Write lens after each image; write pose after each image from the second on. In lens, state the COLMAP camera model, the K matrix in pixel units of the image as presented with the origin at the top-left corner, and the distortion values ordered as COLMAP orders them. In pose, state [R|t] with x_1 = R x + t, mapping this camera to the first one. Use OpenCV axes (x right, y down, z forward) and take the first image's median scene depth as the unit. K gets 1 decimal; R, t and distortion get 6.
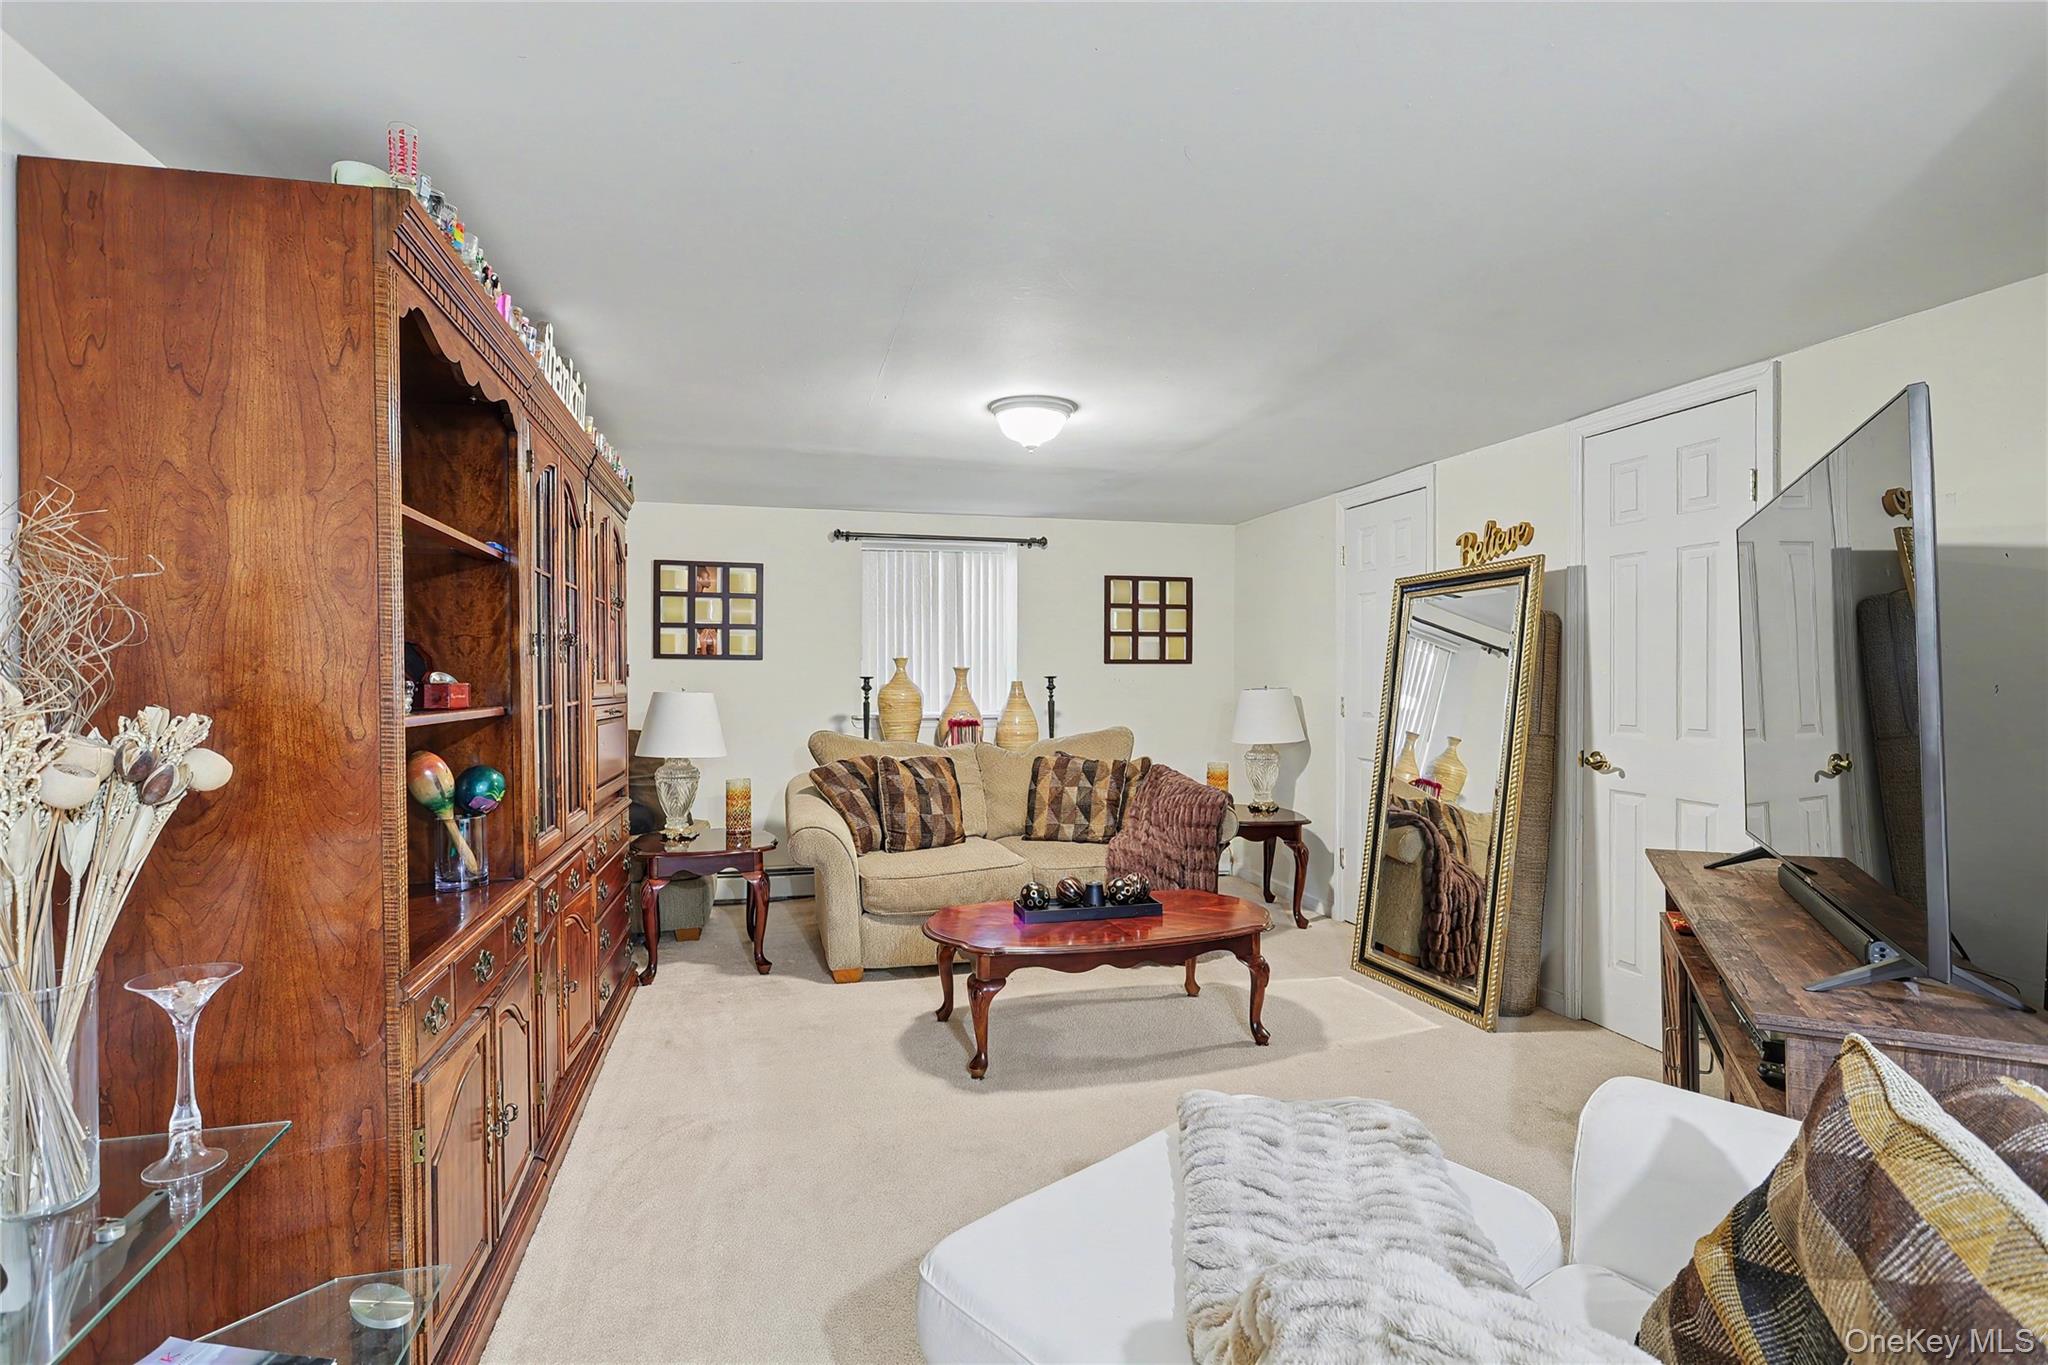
lens RADIAL K [[969.1, 0, 1016.6], [0, 969.1, 674.5], [0, 0, 1]] dist [-0.008617, -0.000276]
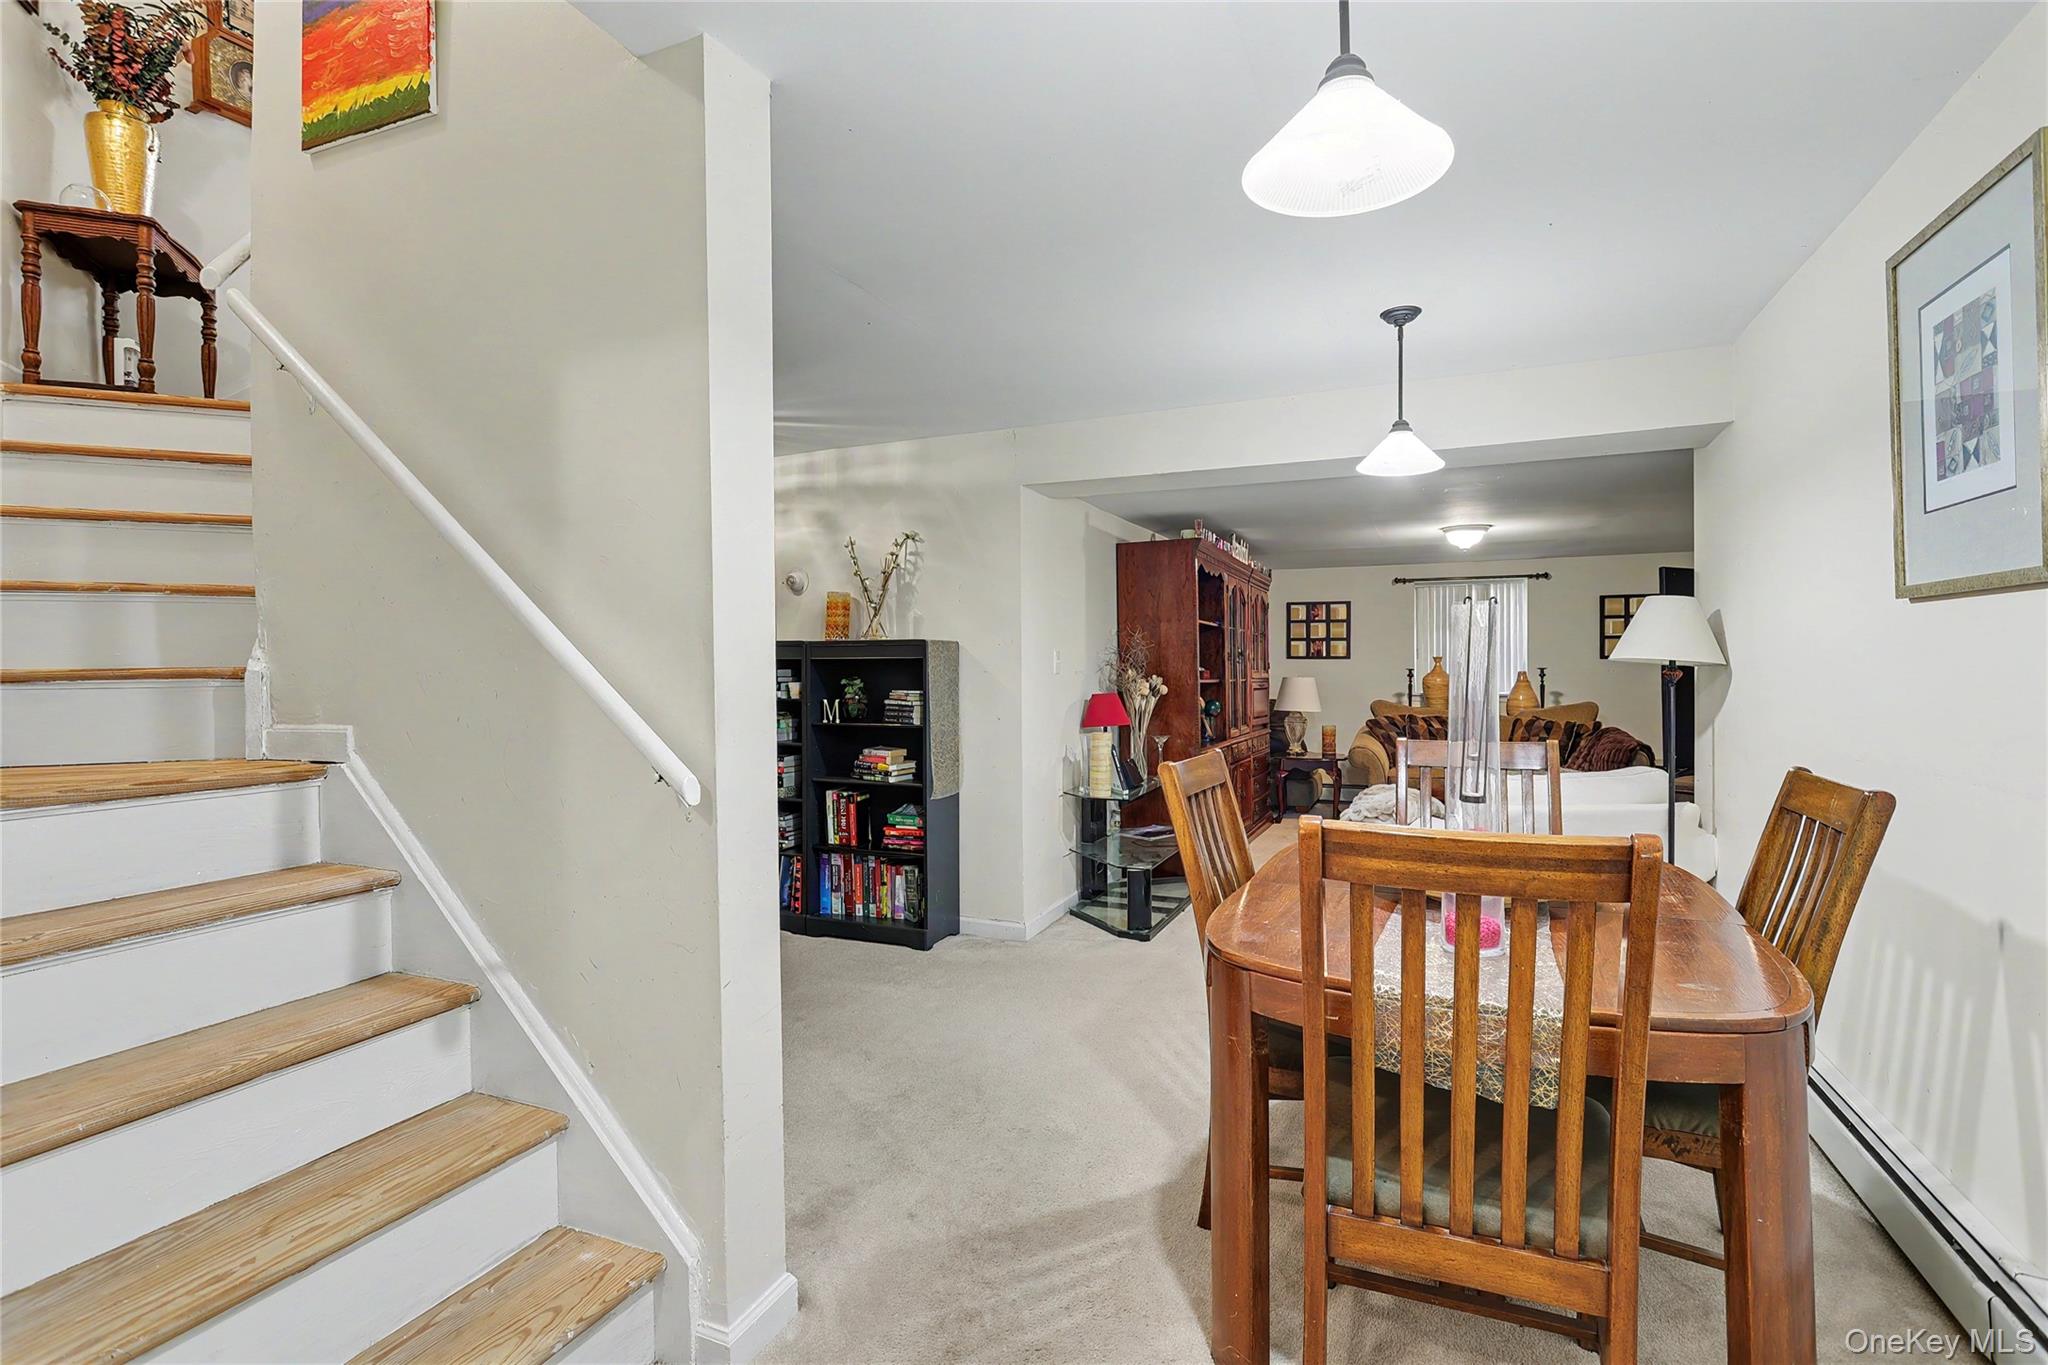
lens RADIAL K [[969.1, 0, 1016.6], [0, 969.1, 674.5], [0, 0, 1]] dist [-0.008617, -0.000276]
pose [[0.788438, 0.000151, -0.615115, 0.335733], [0.003648, 0.999981, 0.004921, 0.001609], [0.615104, -0.006123, 0.788422, -0.723093]]
